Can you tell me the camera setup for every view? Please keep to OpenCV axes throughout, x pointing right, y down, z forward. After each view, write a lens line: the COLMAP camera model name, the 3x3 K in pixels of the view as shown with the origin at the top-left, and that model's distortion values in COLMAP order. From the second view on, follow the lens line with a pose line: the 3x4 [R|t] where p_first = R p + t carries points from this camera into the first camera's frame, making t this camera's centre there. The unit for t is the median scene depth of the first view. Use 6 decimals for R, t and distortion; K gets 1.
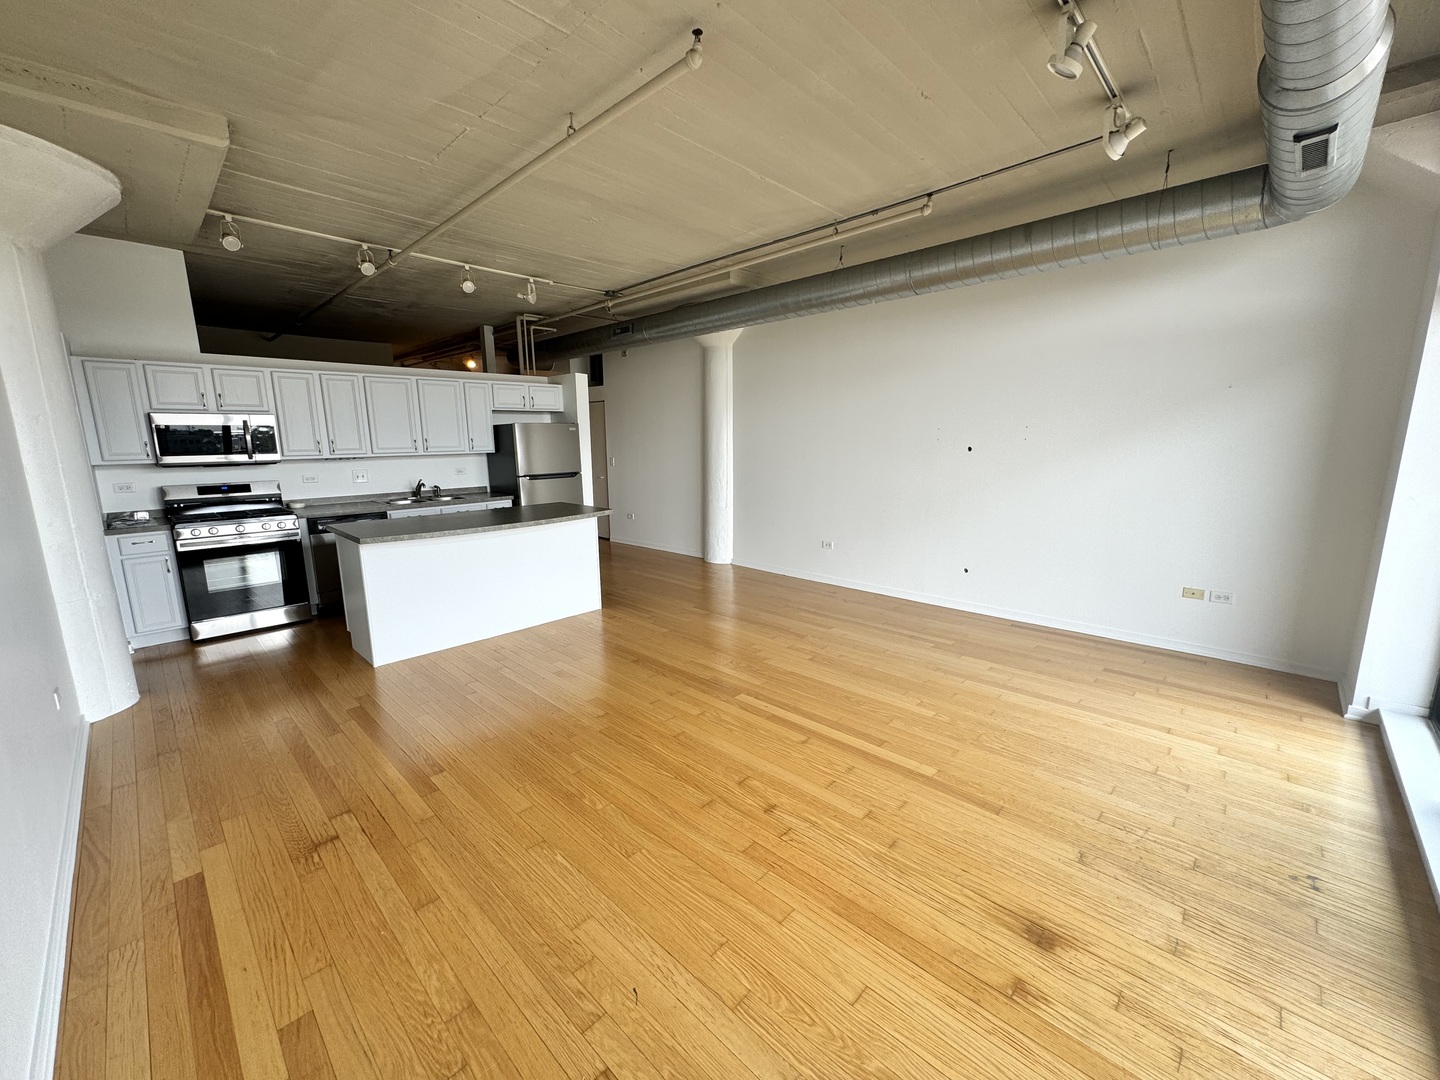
lens RADIAL K [[575.6, 0, 722.4], [0, 575.6, 539.5], [0, 0, 1]] dist [-0.001207, 0.000196]
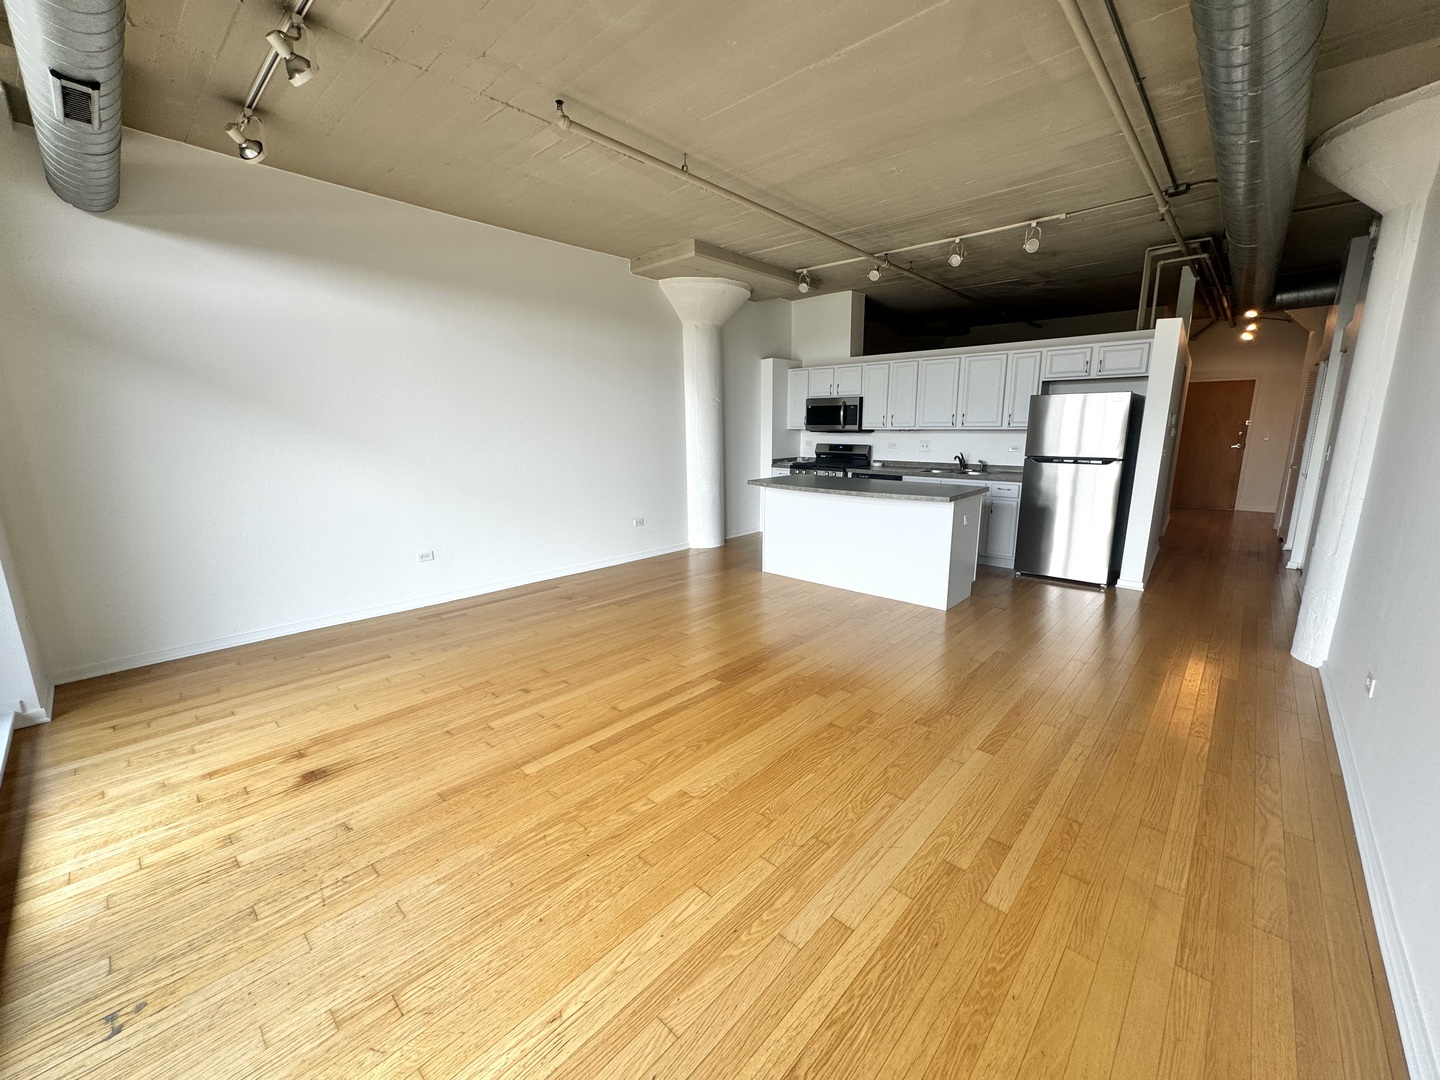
lens RADIAL K [[575.6, 0, 722.4], [0, 575.6, 539.5], [0, 0, 1]] dist [-0.001207, 0.000196]
pose [[0.022407, 0.209334, -0.977588, 0.897226], [-0.172002, 0.964060, 0.202495, -0.148886], [0.984842, 0.163609, 0.057607, 0.890676]]
